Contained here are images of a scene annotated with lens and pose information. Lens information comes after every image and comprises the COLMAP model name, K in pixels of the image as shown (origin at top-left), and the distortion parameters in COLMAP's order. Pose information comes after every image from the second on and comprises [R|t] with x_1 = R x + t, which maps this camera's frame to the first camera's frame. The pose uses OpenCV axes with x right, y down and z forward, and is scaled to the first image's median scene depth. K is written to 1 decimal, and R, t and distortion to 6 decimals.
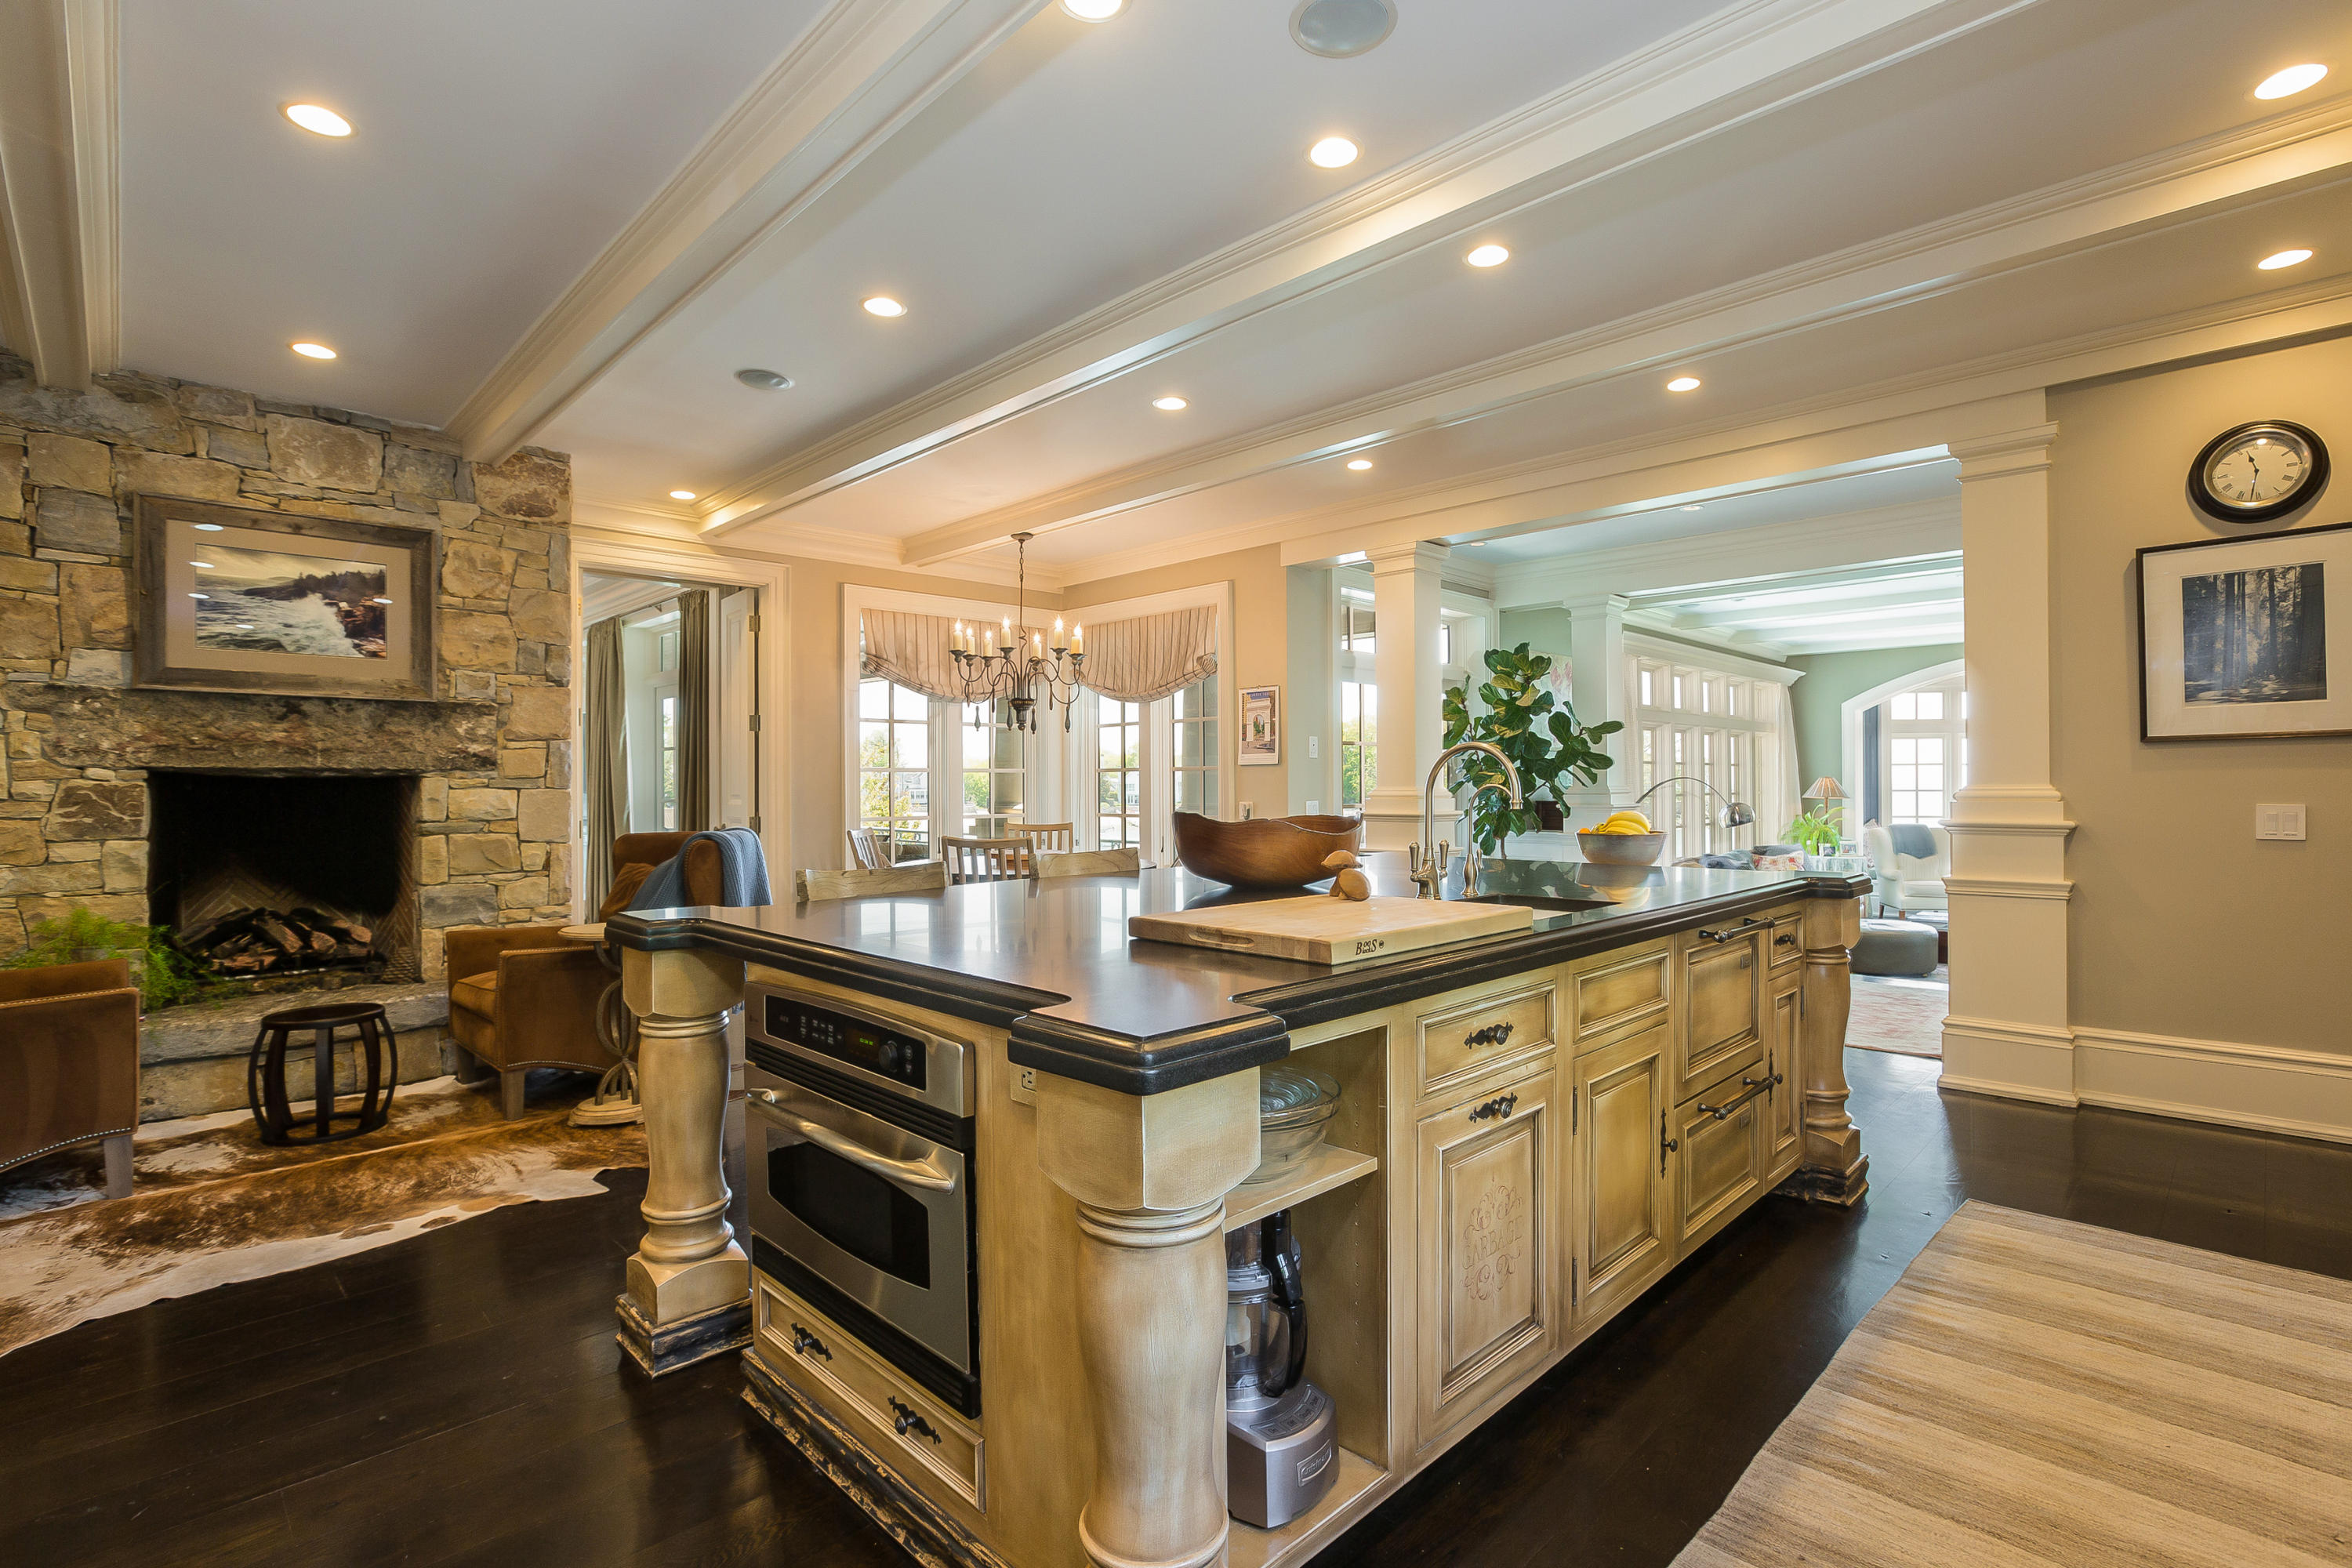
lens RADIAL K [[1106.8, 0, 1206.2], [0, 1106.8, 789.3], [0, 0, 1]] dist [-0.051107, 0.024704]
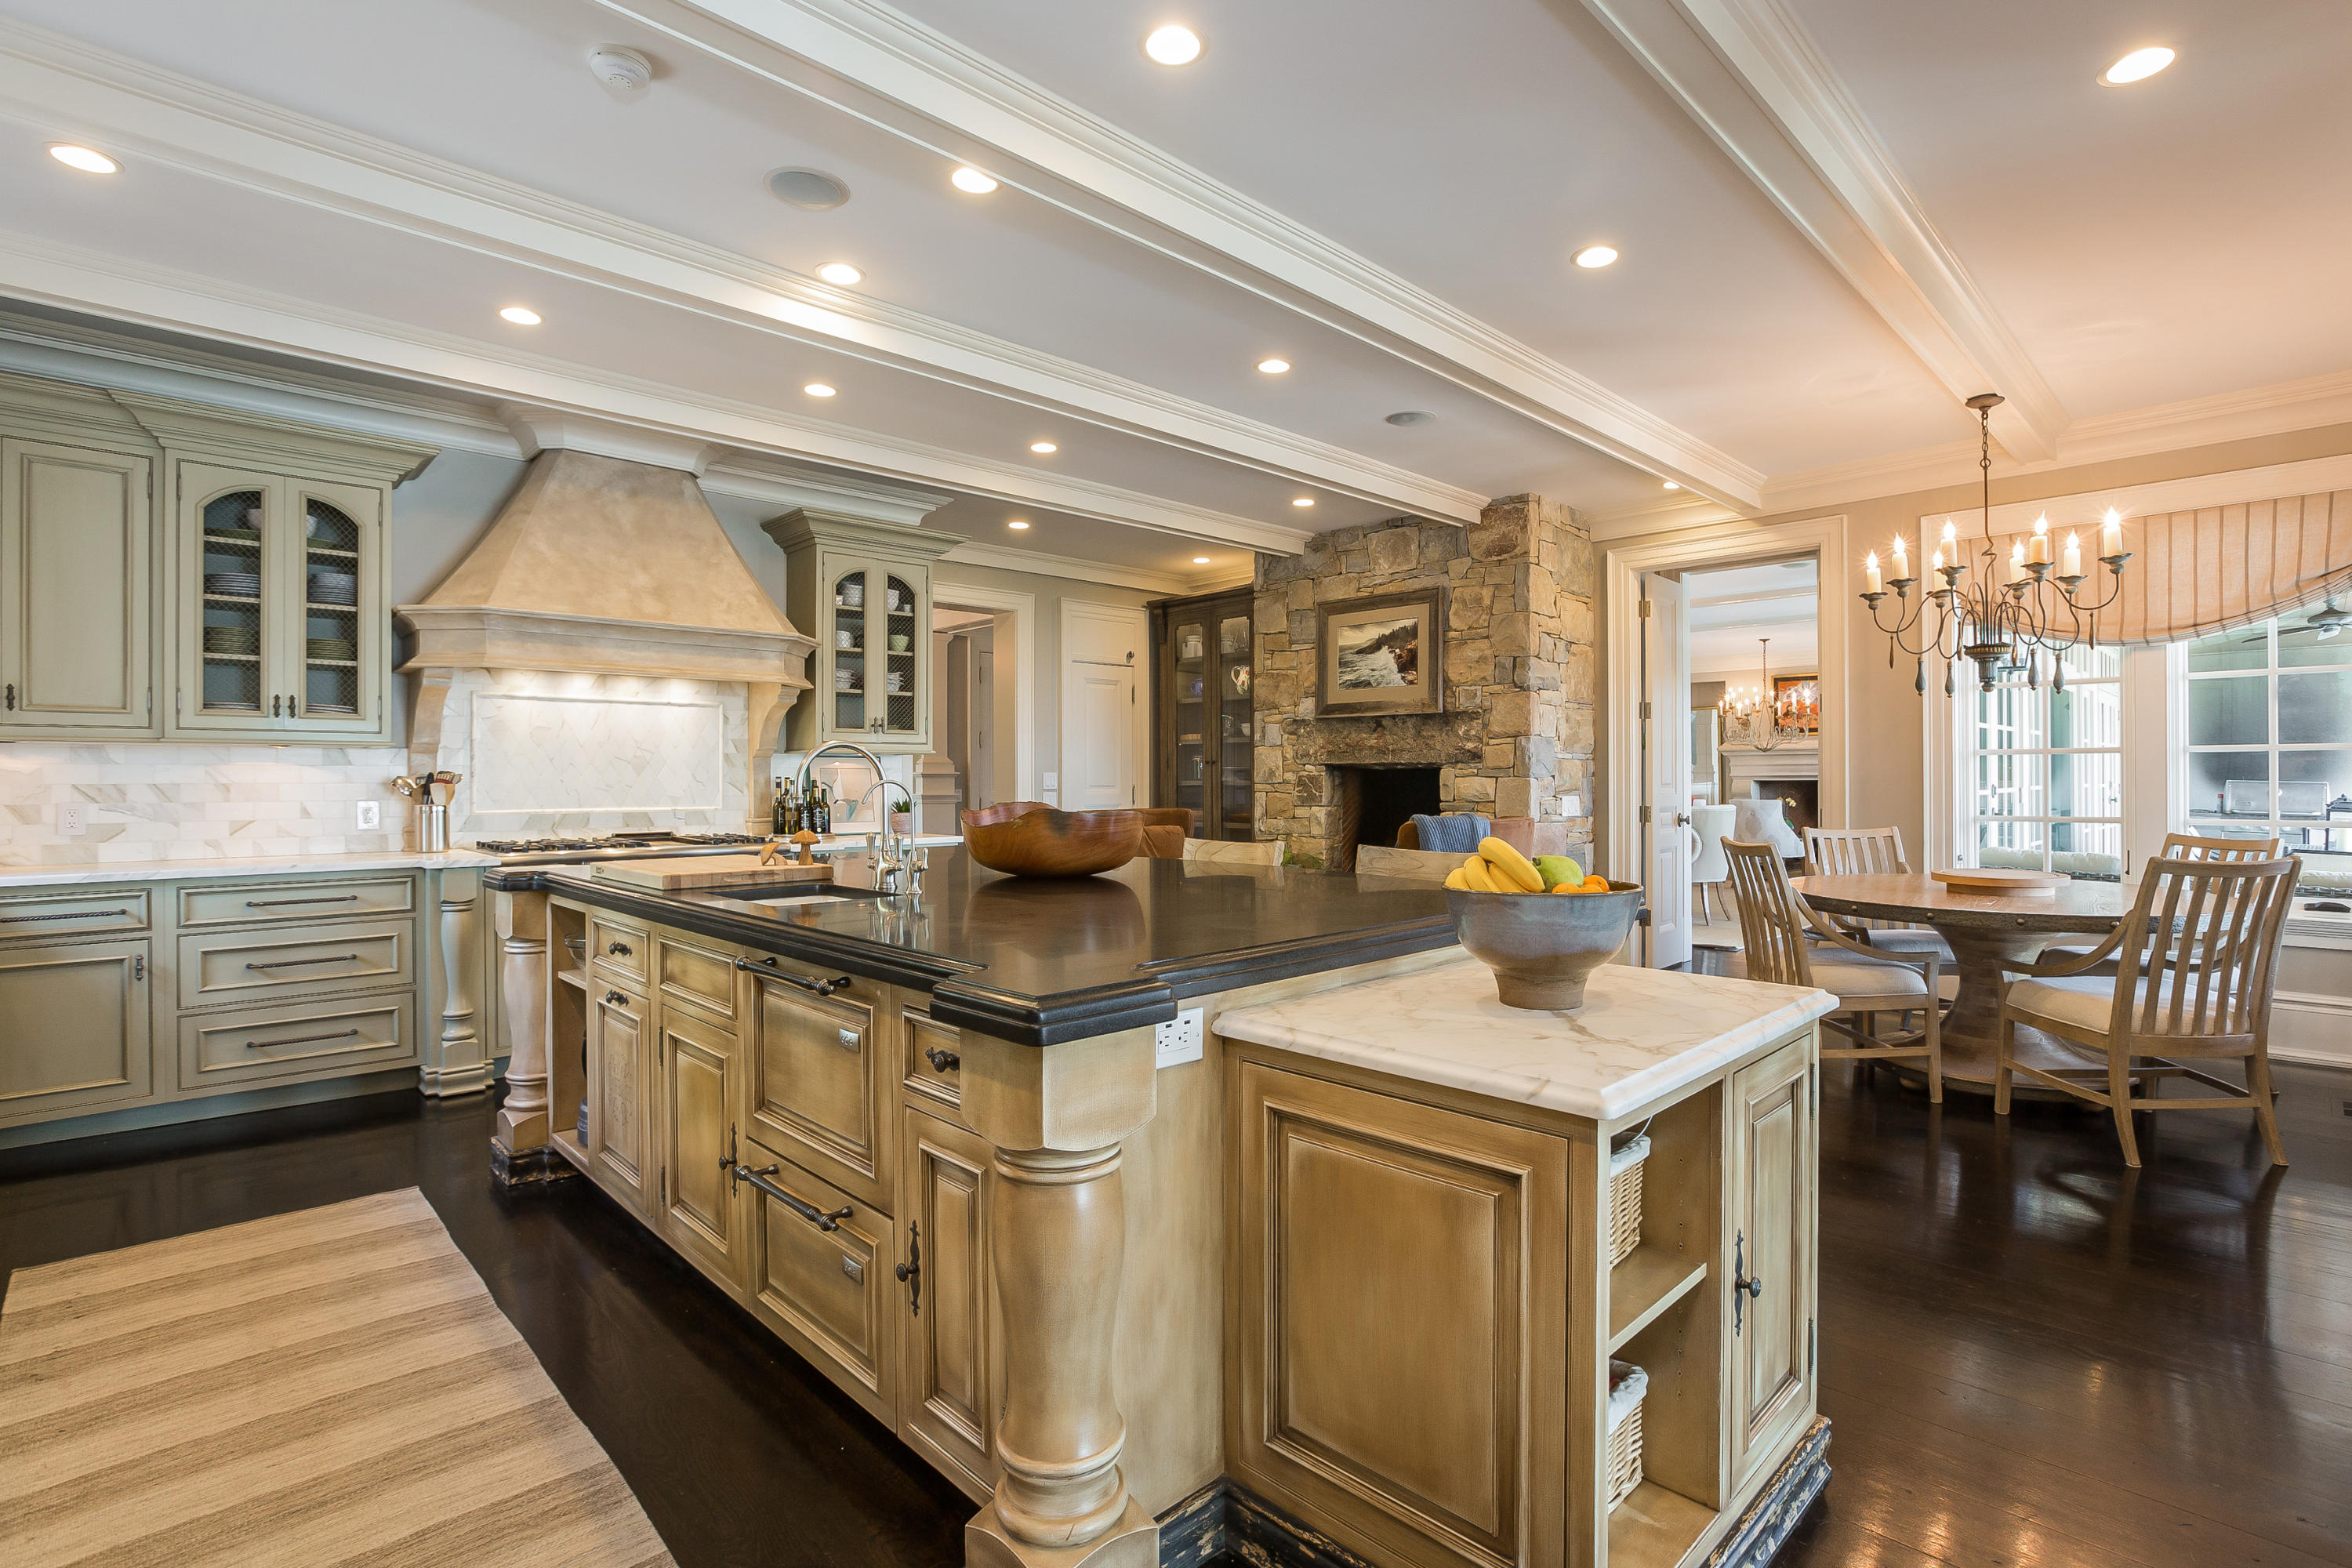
lens RADIAL K [[1107.8, 0, 1199.3], [0, 1107.8, 777.9], [0, 0, 1]] dist [-0.028118, 0.001433]
pose [[-0.004255, 0.005020, -0.999978, 0.698810], [0.000457, 0.999987, 0.005019, -0.006708], [0.999991, -0.000436, -0.004258, 0.741298]]
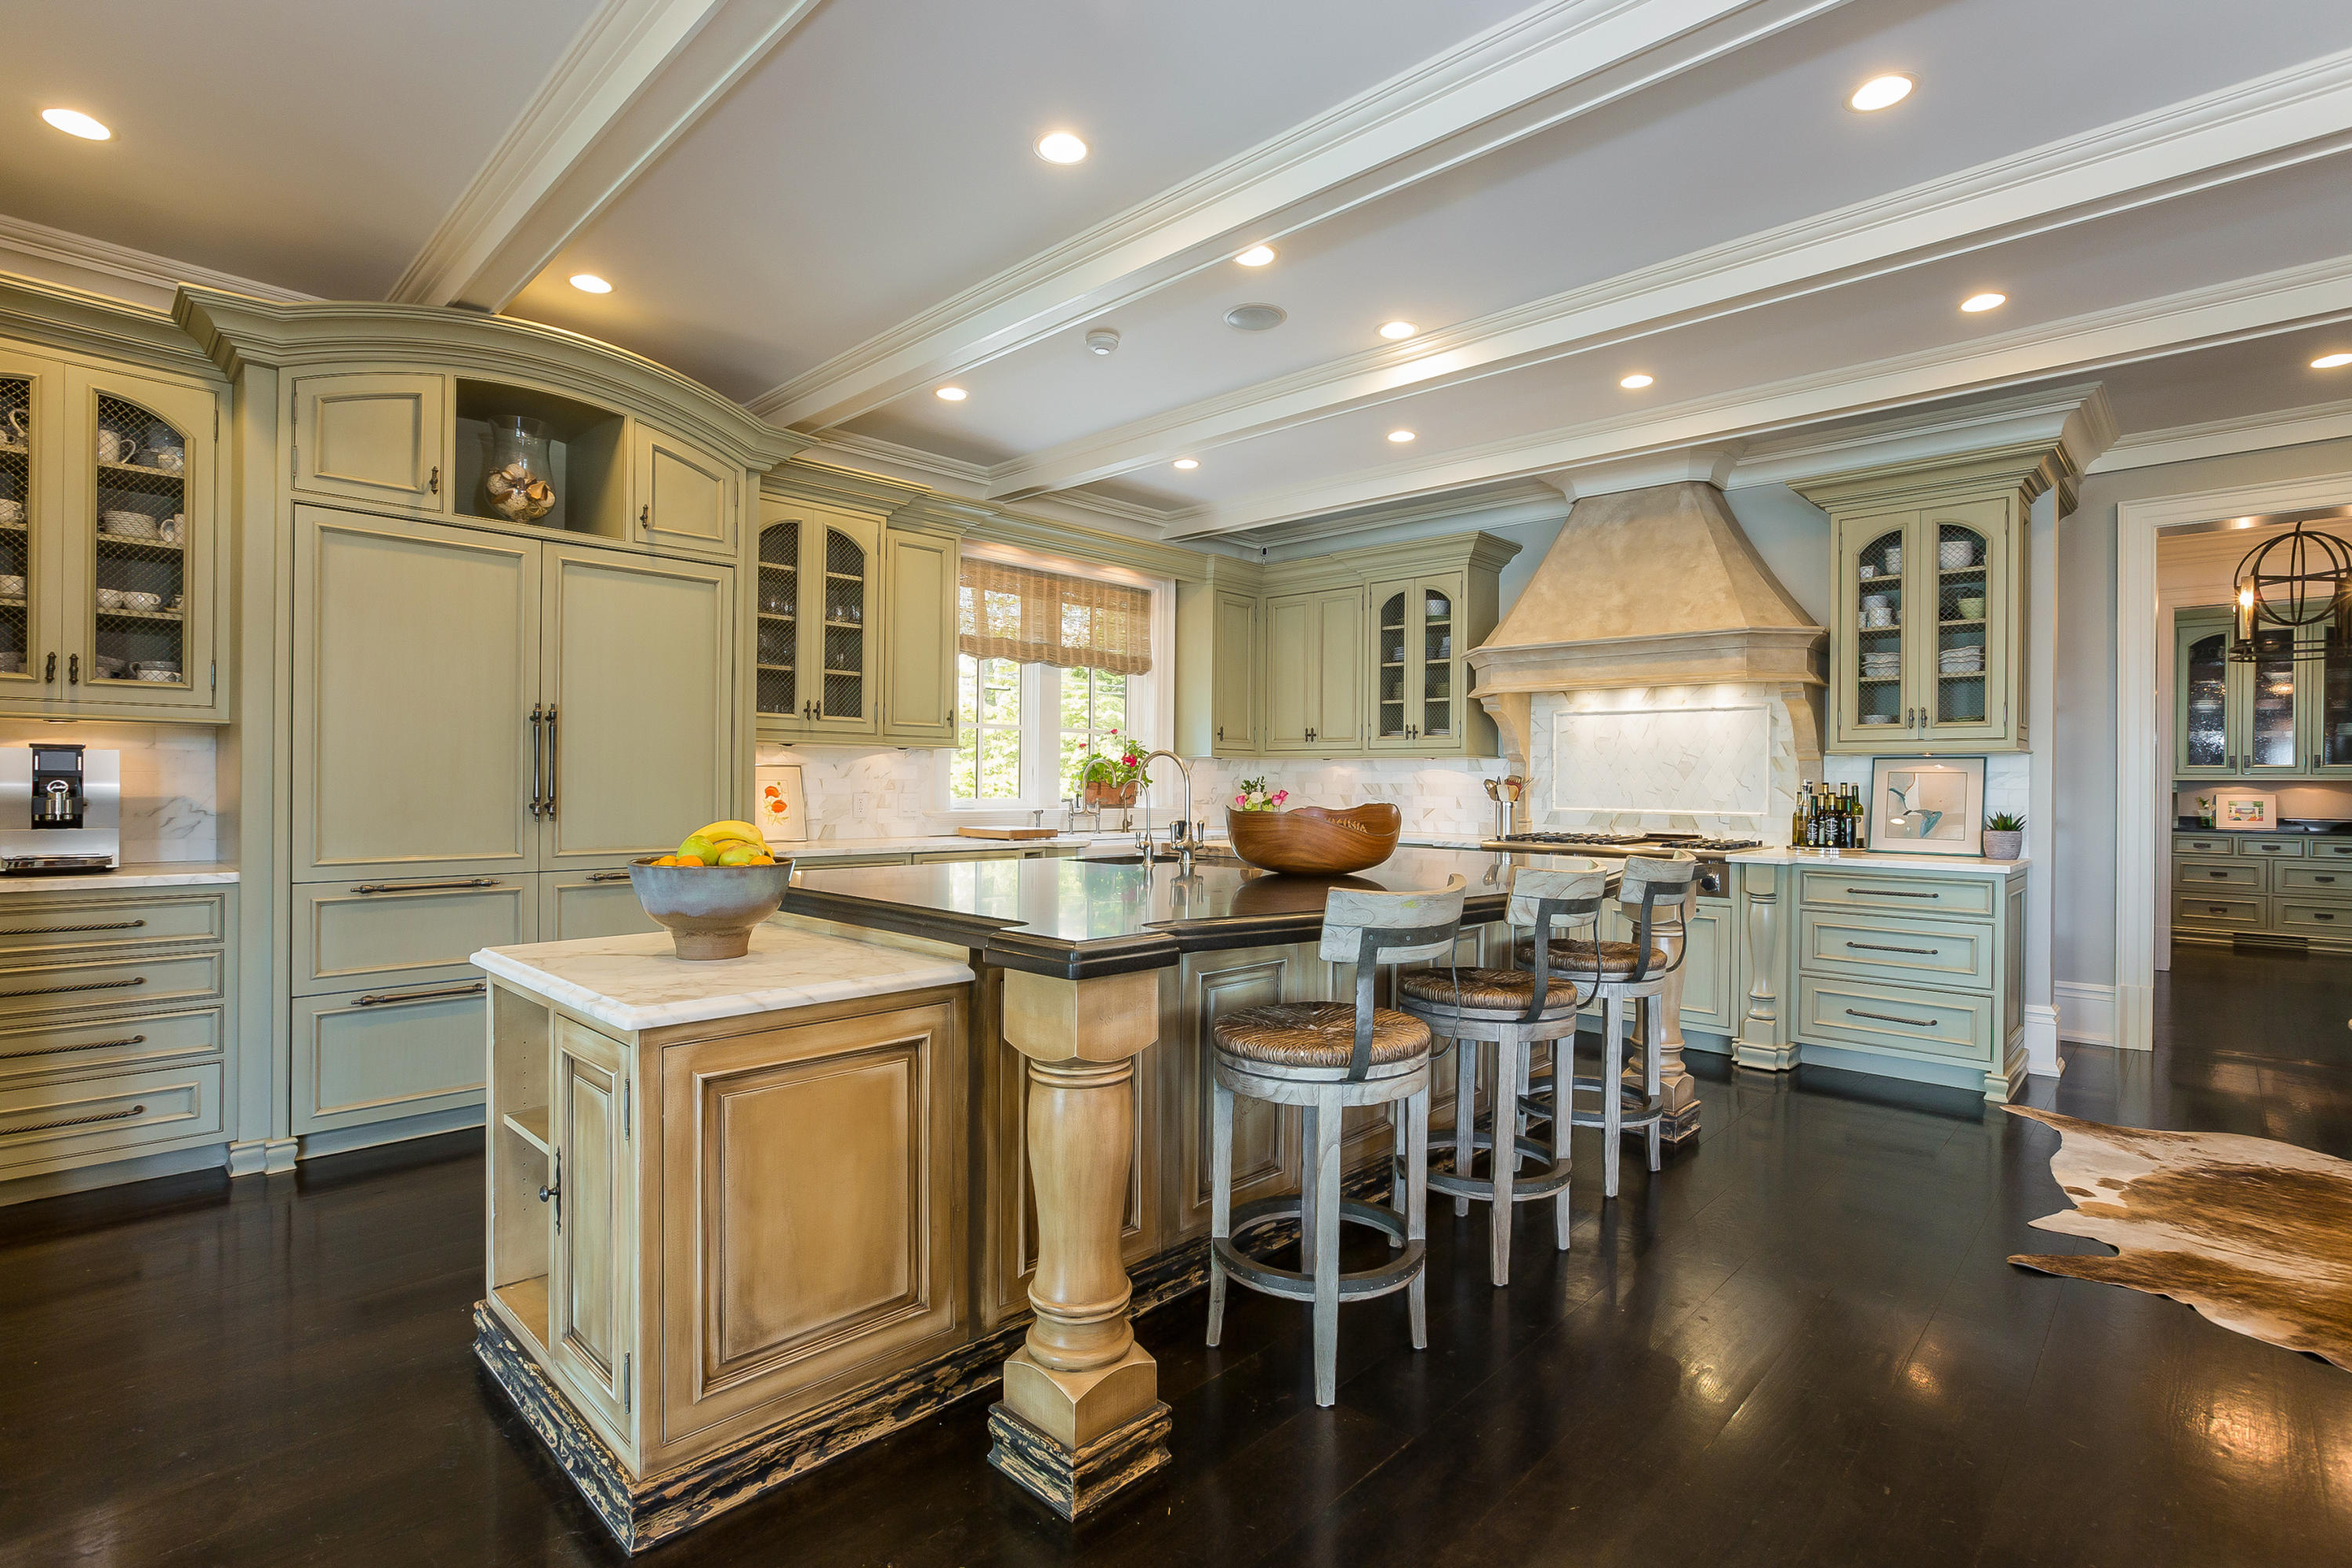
lens RADIAL K [[1107.8, 0, 1199.3], [0, 1107.8, 777.9], [0, 0, 1]] dist [-0.028118, 0.001433]
pose [[-0.999319, -0.003751, -0.036696, 0.130638], [-0.003740, 0.999993, -0.000353, -0.003439], [0.036697, -0.000216, -0.999326, 1.330054]]
